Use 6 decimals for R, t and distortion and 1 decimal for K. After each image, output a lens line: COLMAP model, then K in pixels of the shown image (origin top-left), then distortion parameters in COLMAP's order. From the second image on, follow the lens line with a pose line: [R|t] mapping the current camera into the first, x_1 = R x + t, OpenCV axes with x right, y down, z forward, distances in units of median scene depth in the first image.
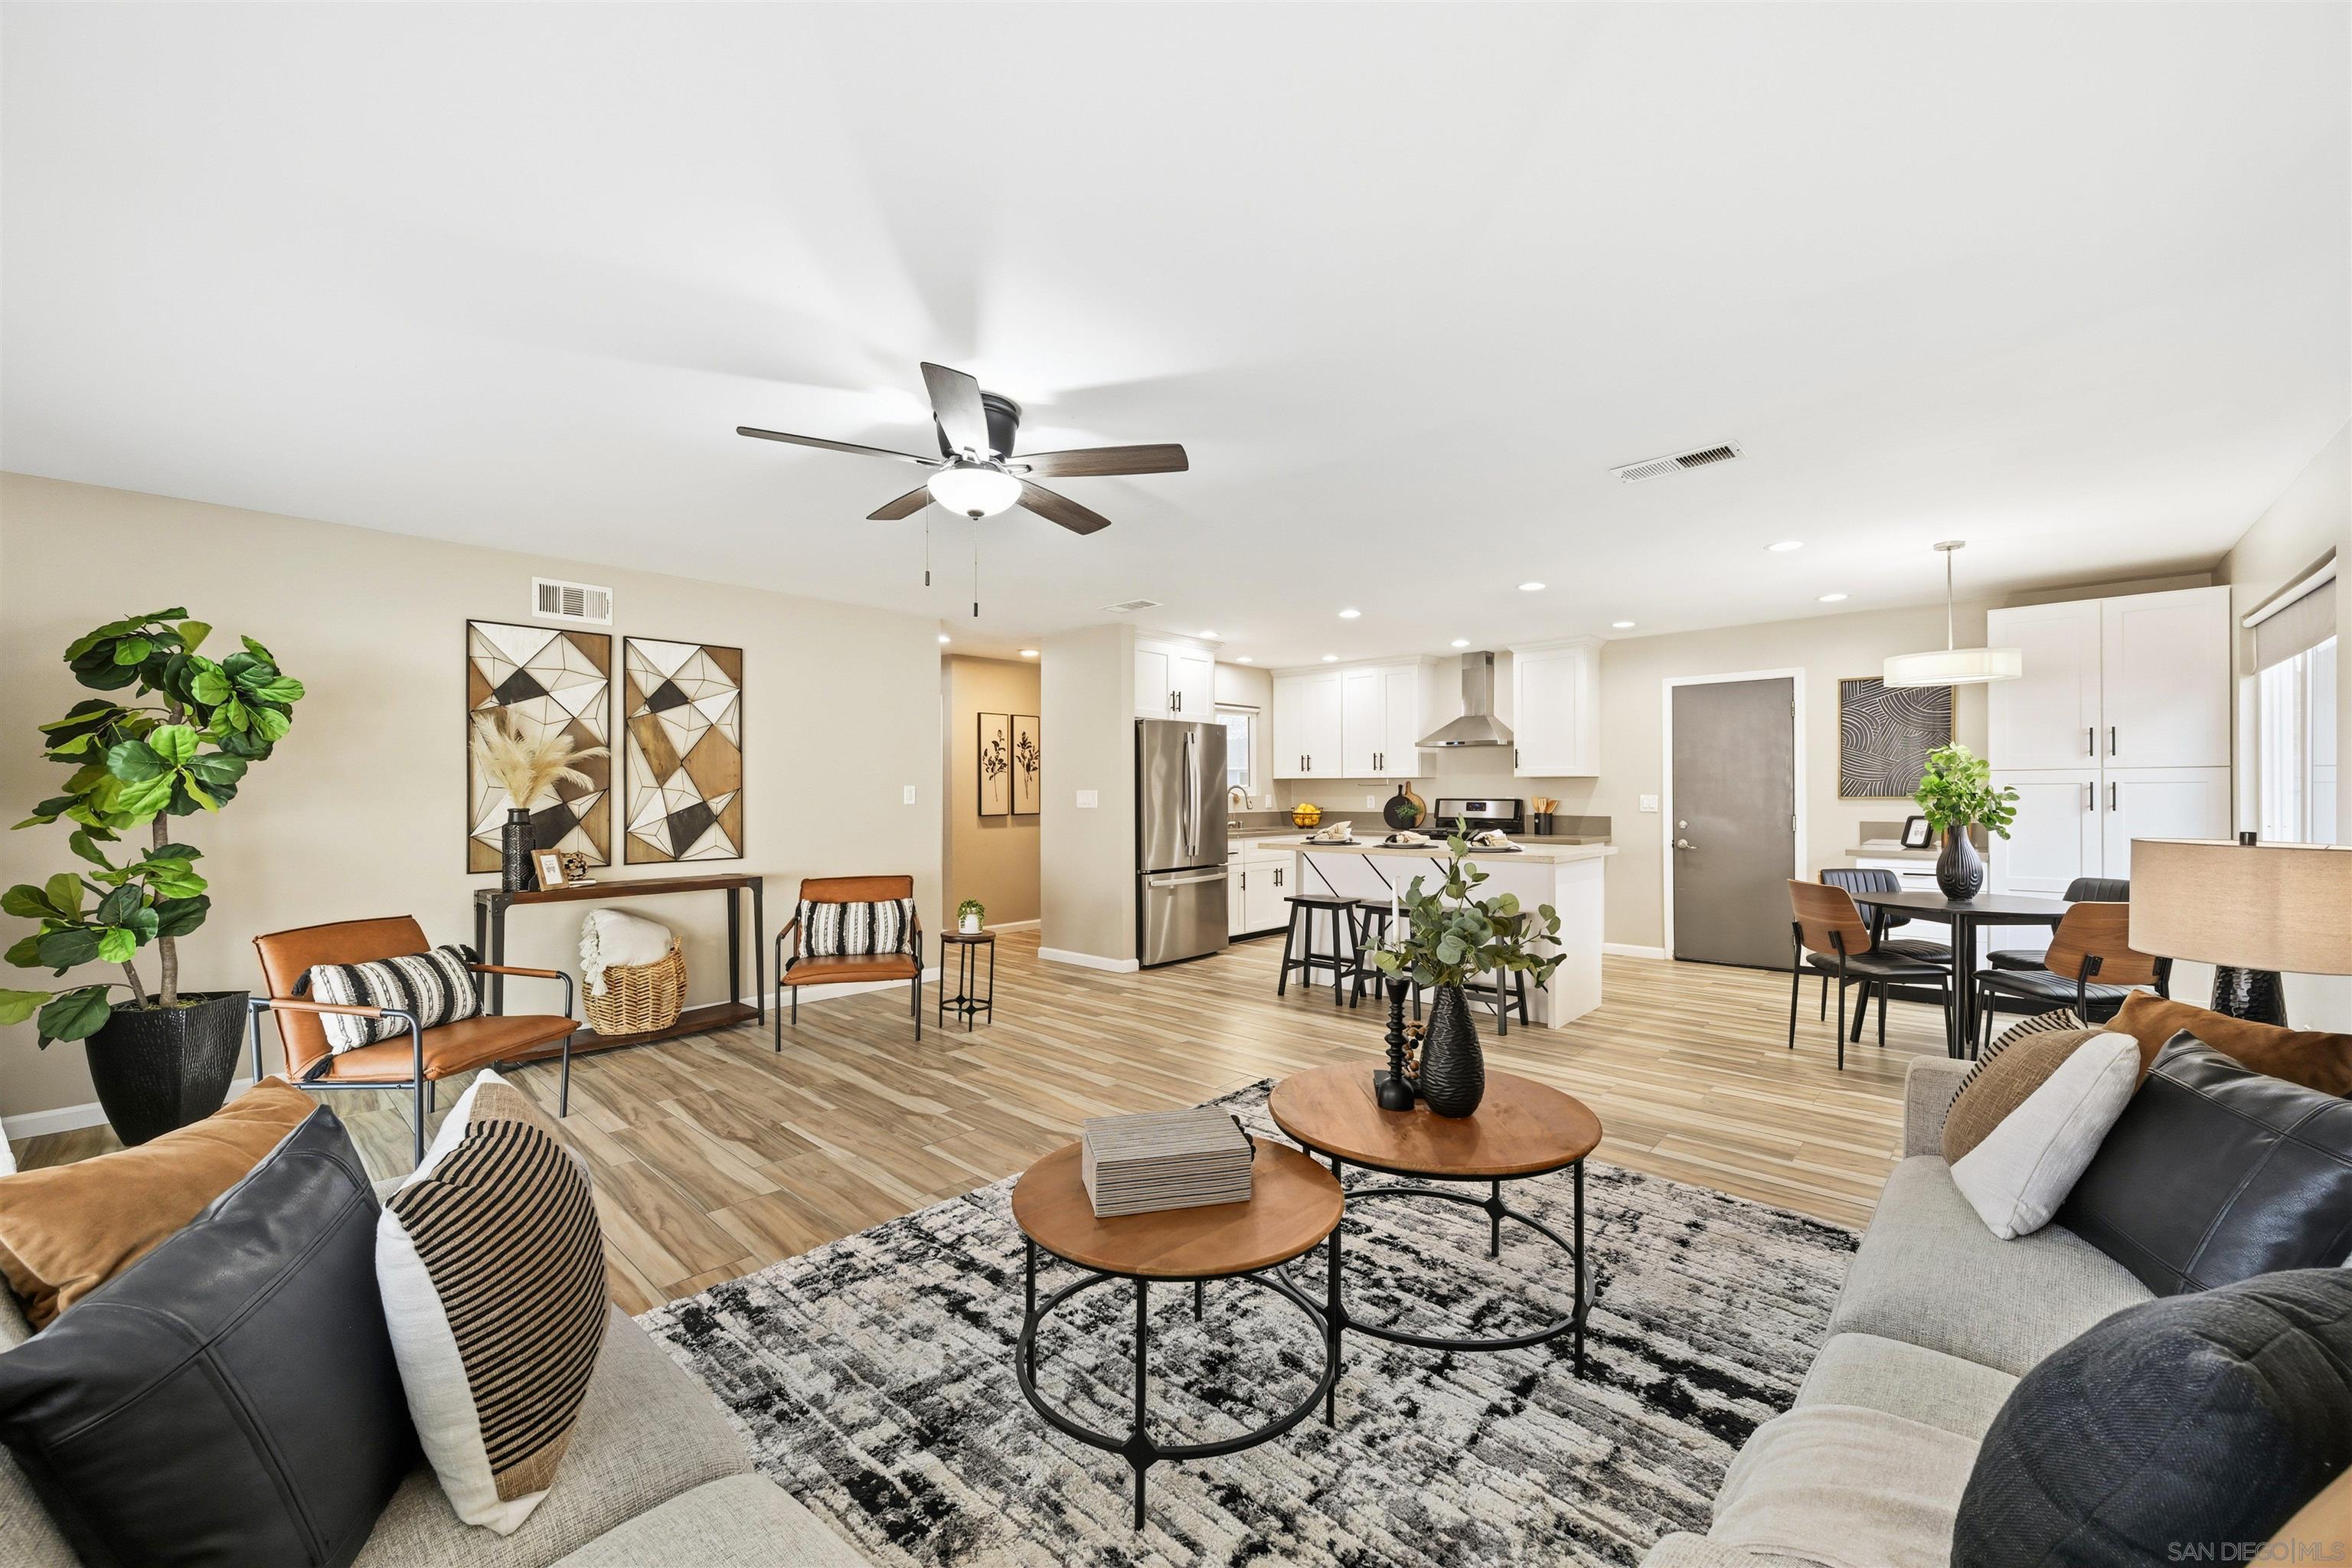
lens RADIAL K [[917.7, 0, 1177.9], [0, 917.7, 791.1], [0, 0, 1]] dist [-0.002162, 0.000647]
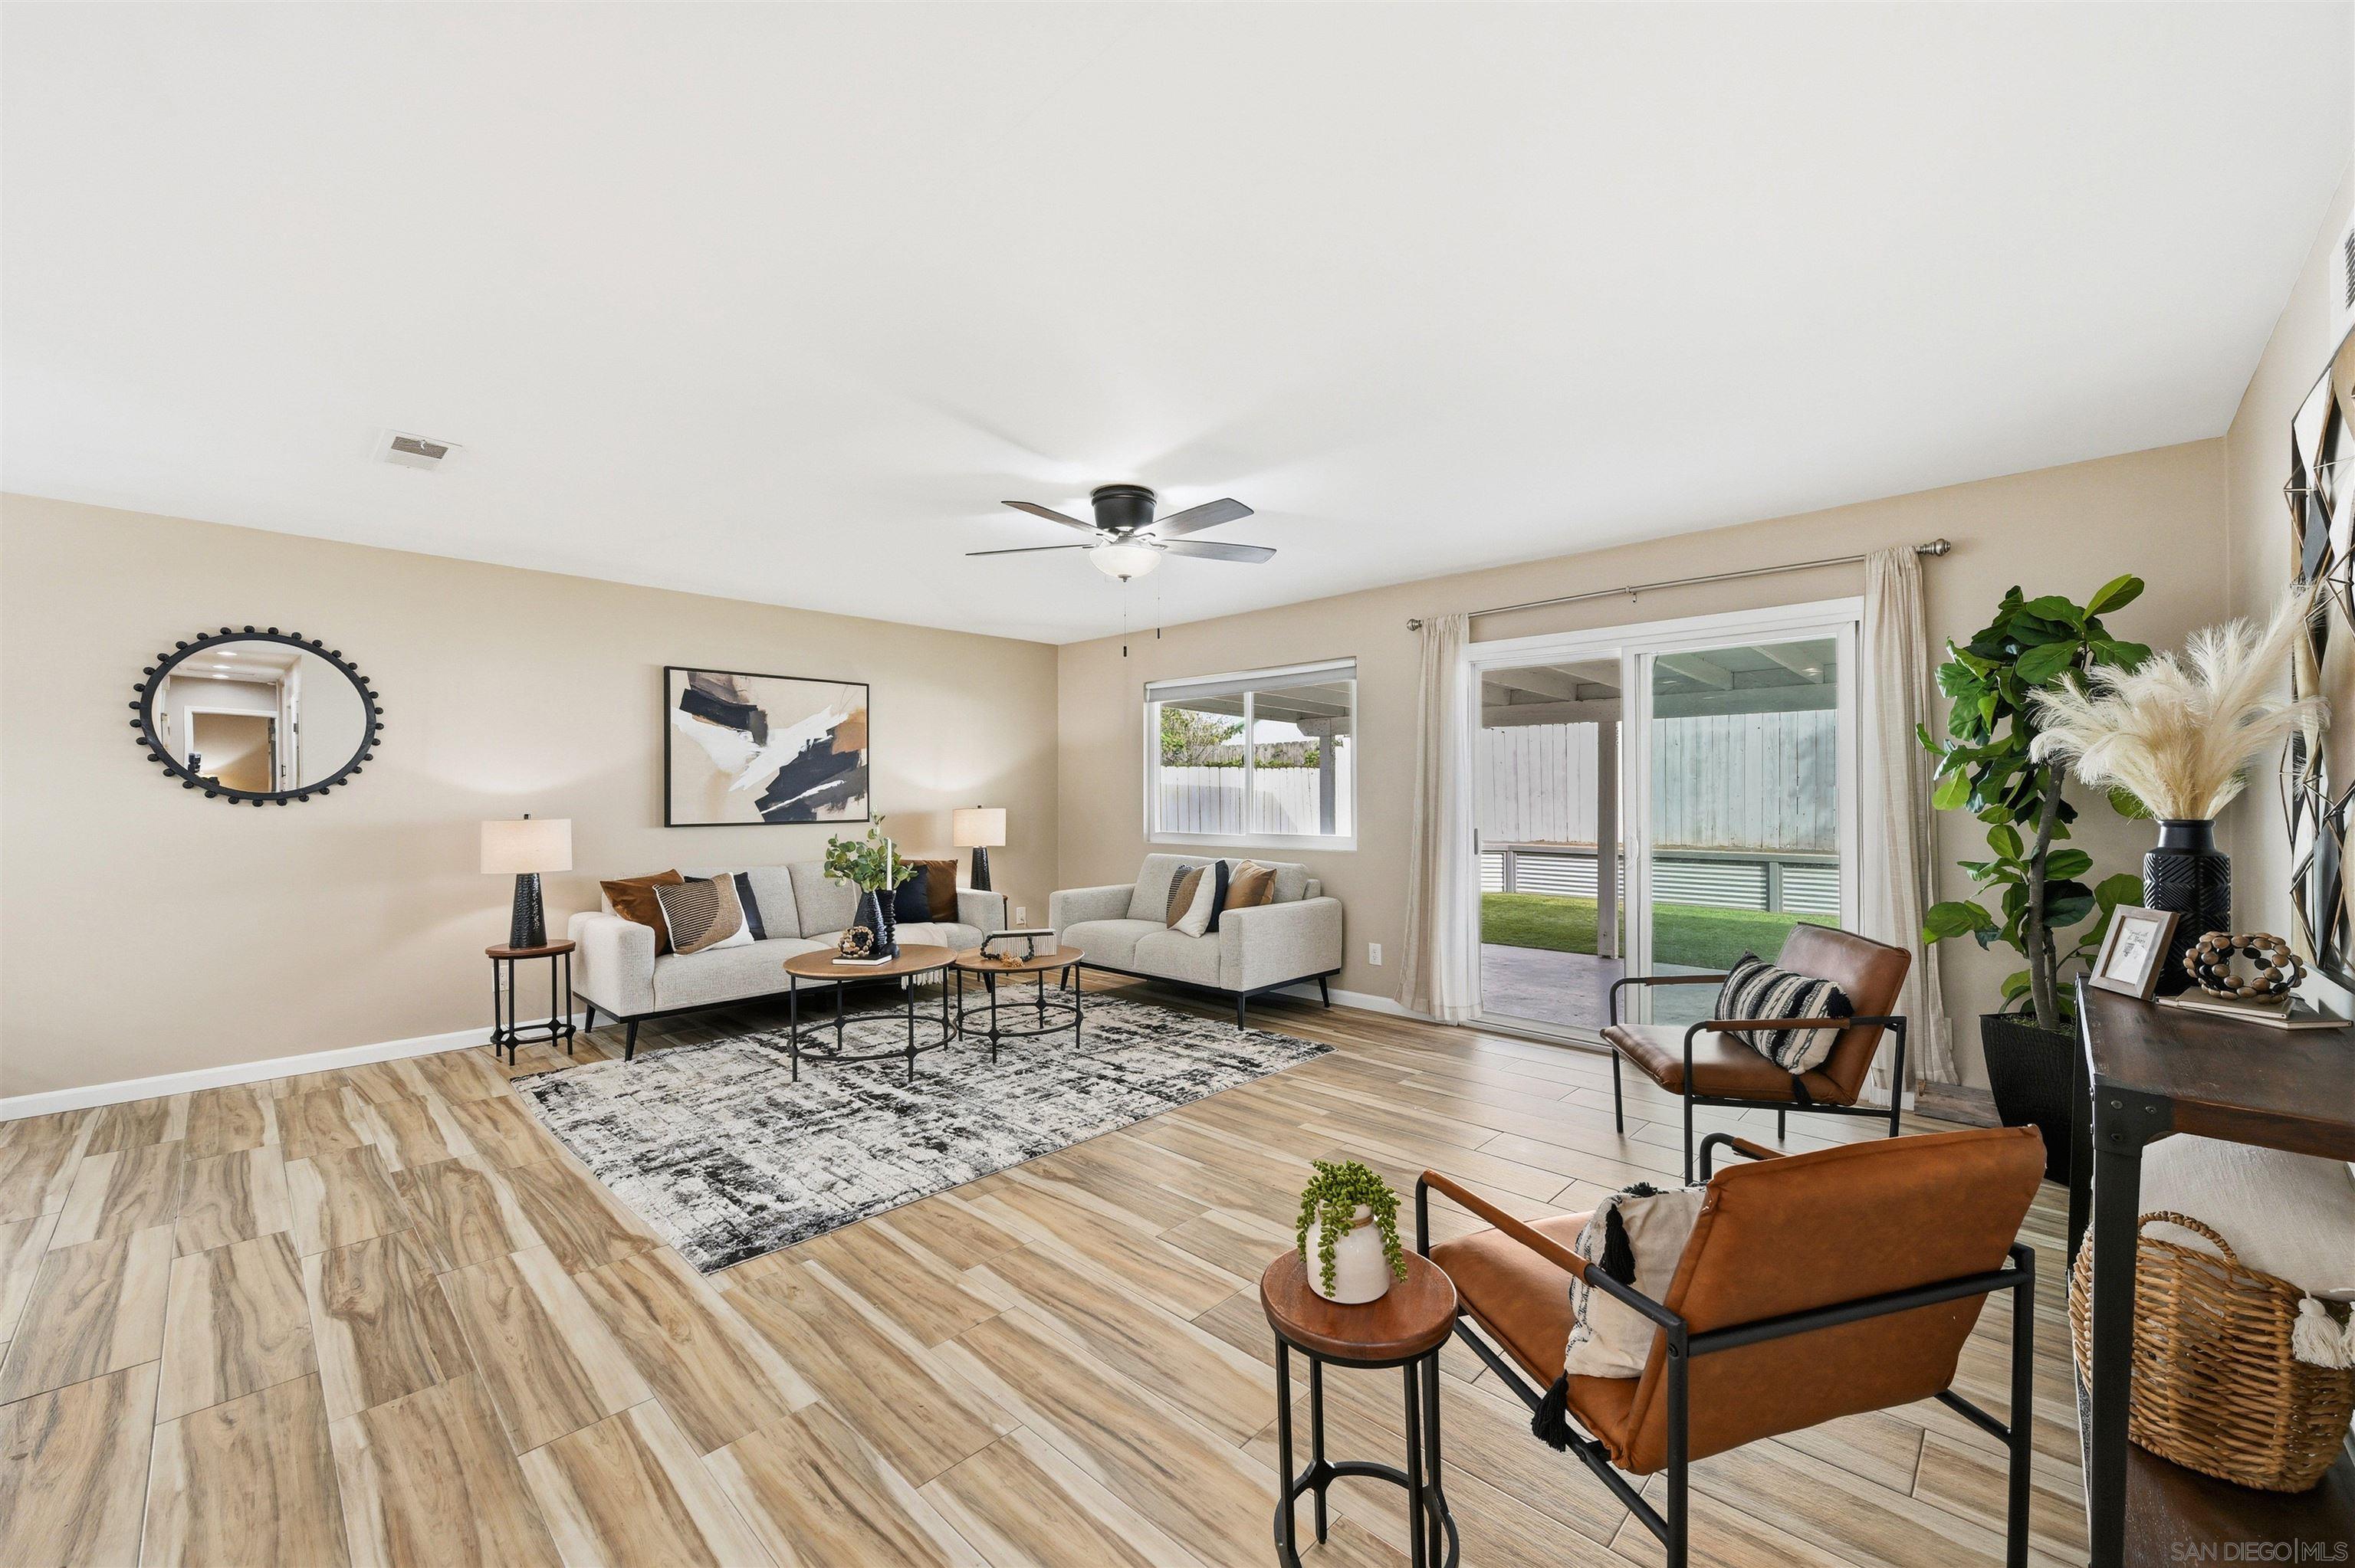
lens RADIAL K [[918.7, 0, 1179.6], [0, 918.7, 795.1], [0, 0, 1]] dist [-0.002162, 0.000647]
pose [[-0.999809, 0.005179, 0.018837, -0.172828], [0.005152, 0.999986, -0.001452, 0.003969], [-0.018844, -0.001354, -0.999822, 1.237111]]
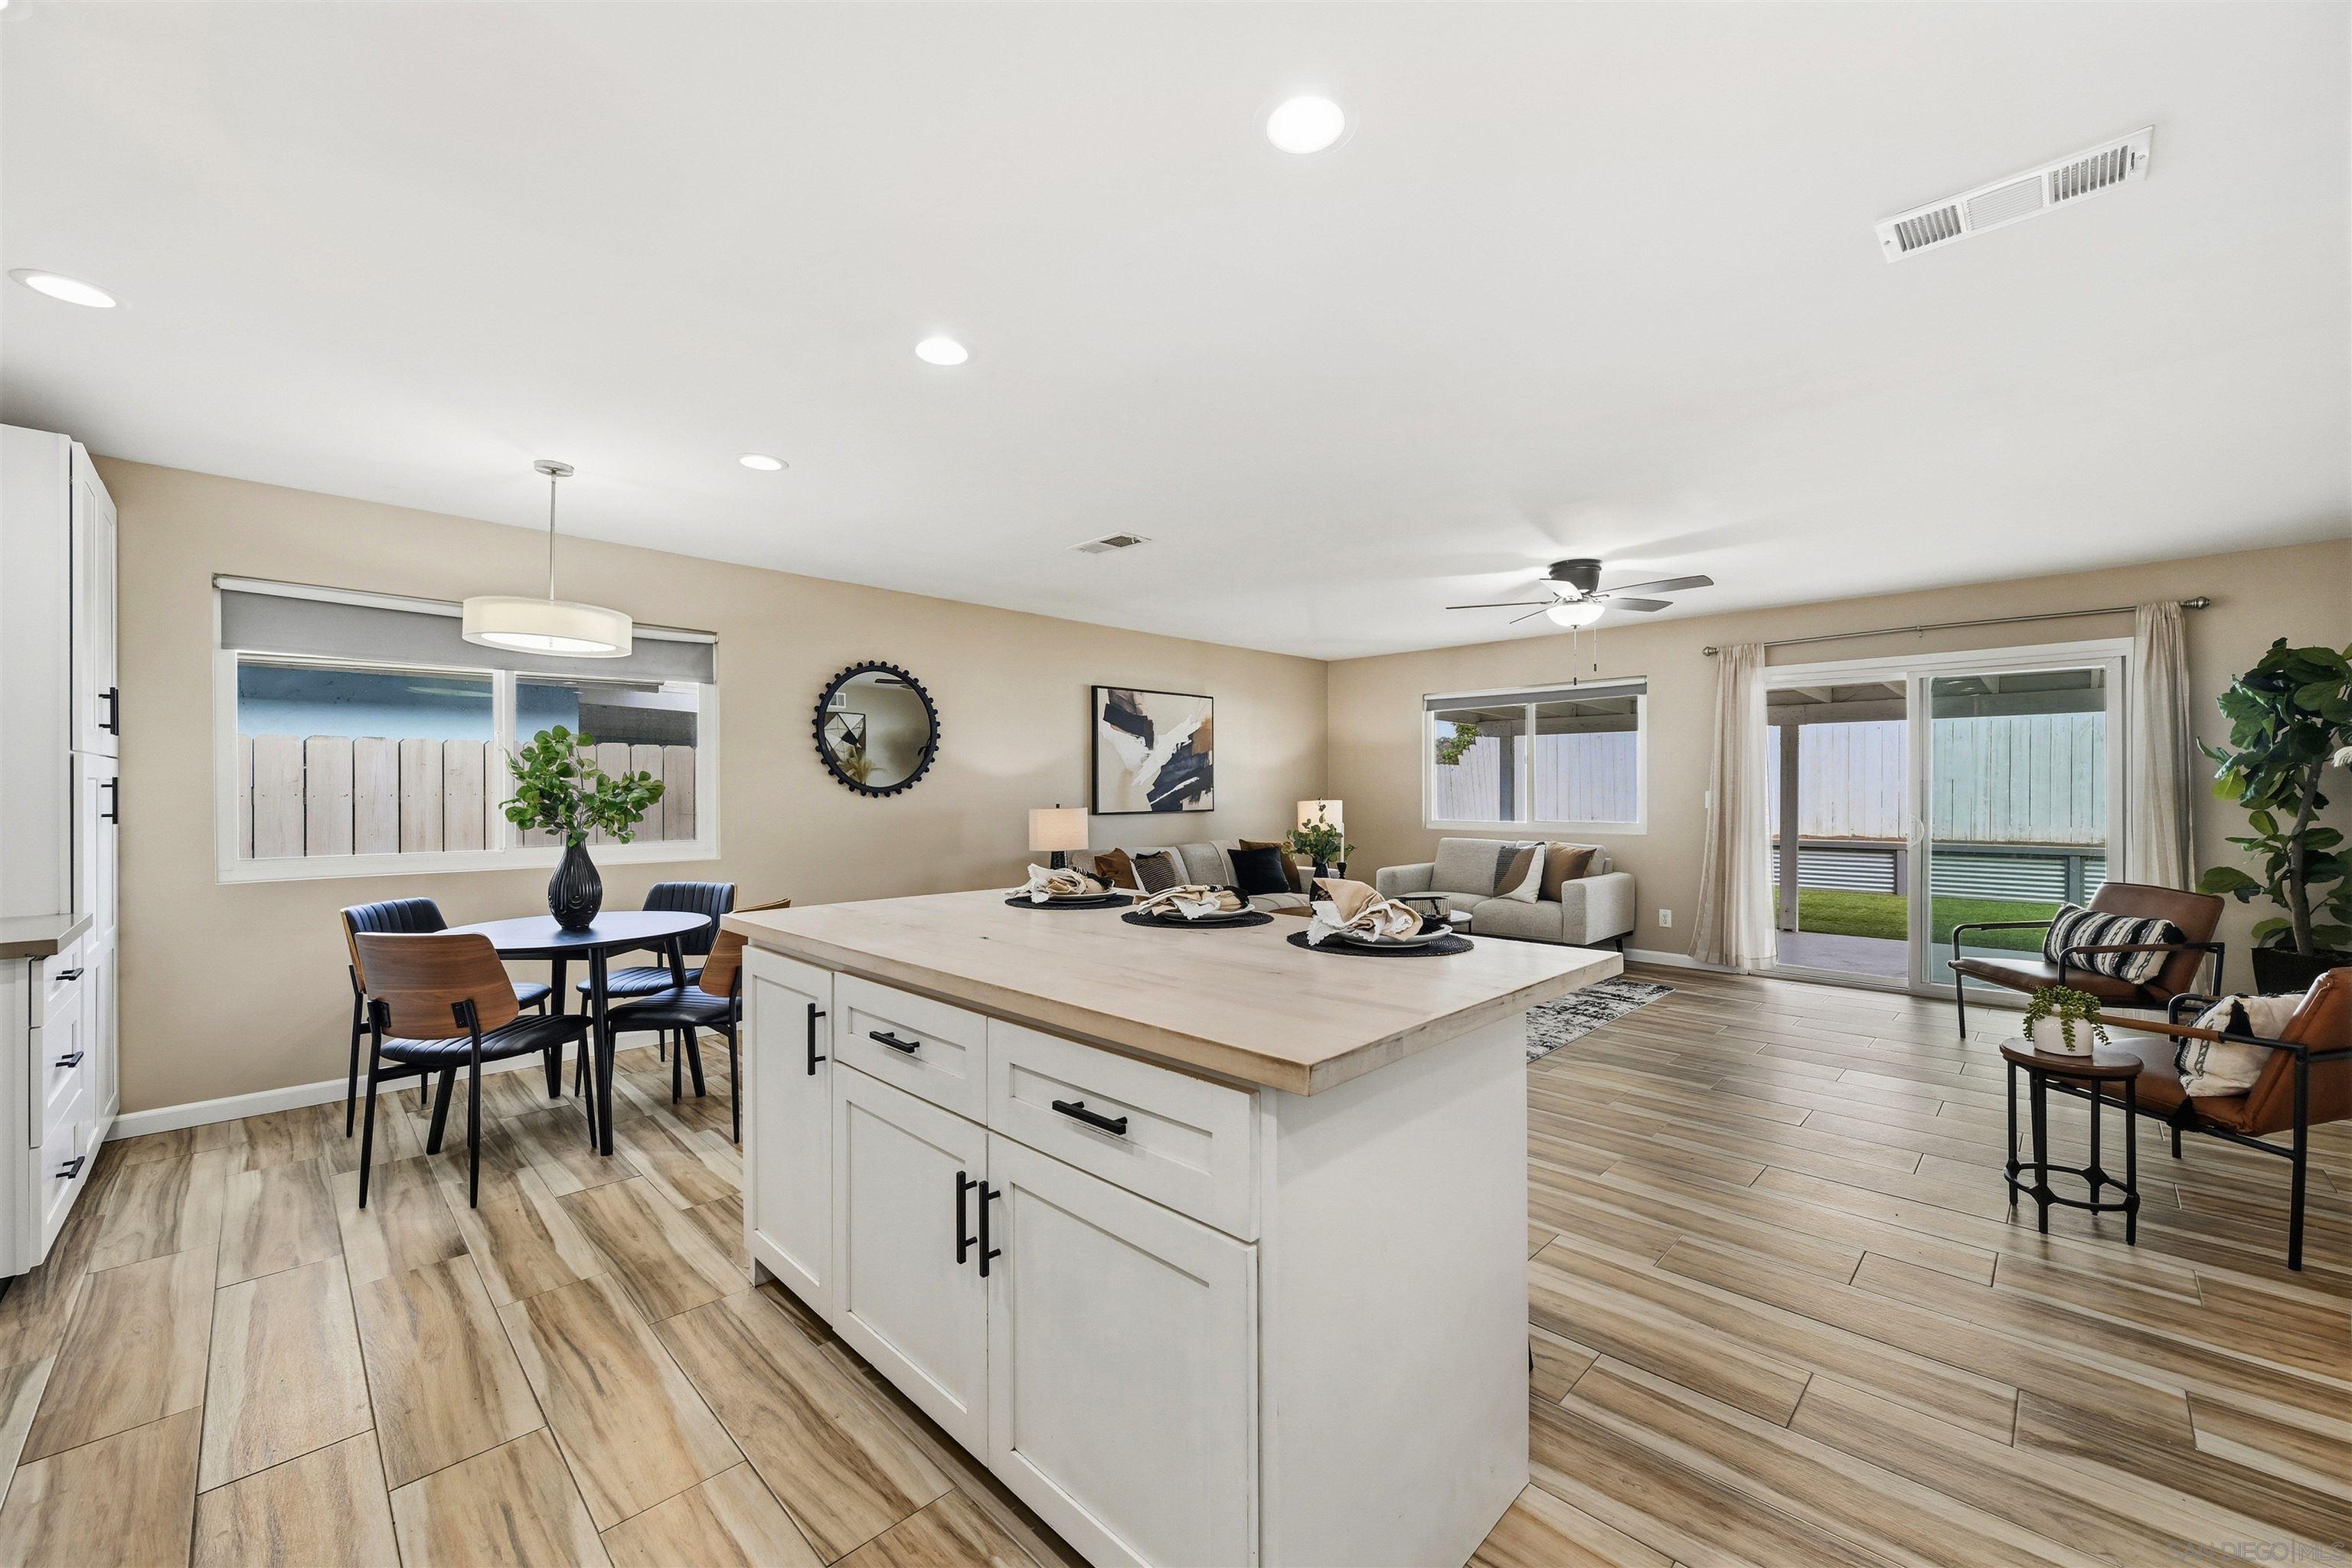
lens RADIAL K [[917.7, 0, 1178.9], [0, 917.7, 794.2], [0, 0, 1]] dist [-0.002162, 0.000647]
pose [[-0.999396, 0.005158, 0.034373, 0.252330], [0.005280, 0.999980, 0.003464, 0.002810], [-0.034355, 0.003643, -0.999403, 1.485453]]
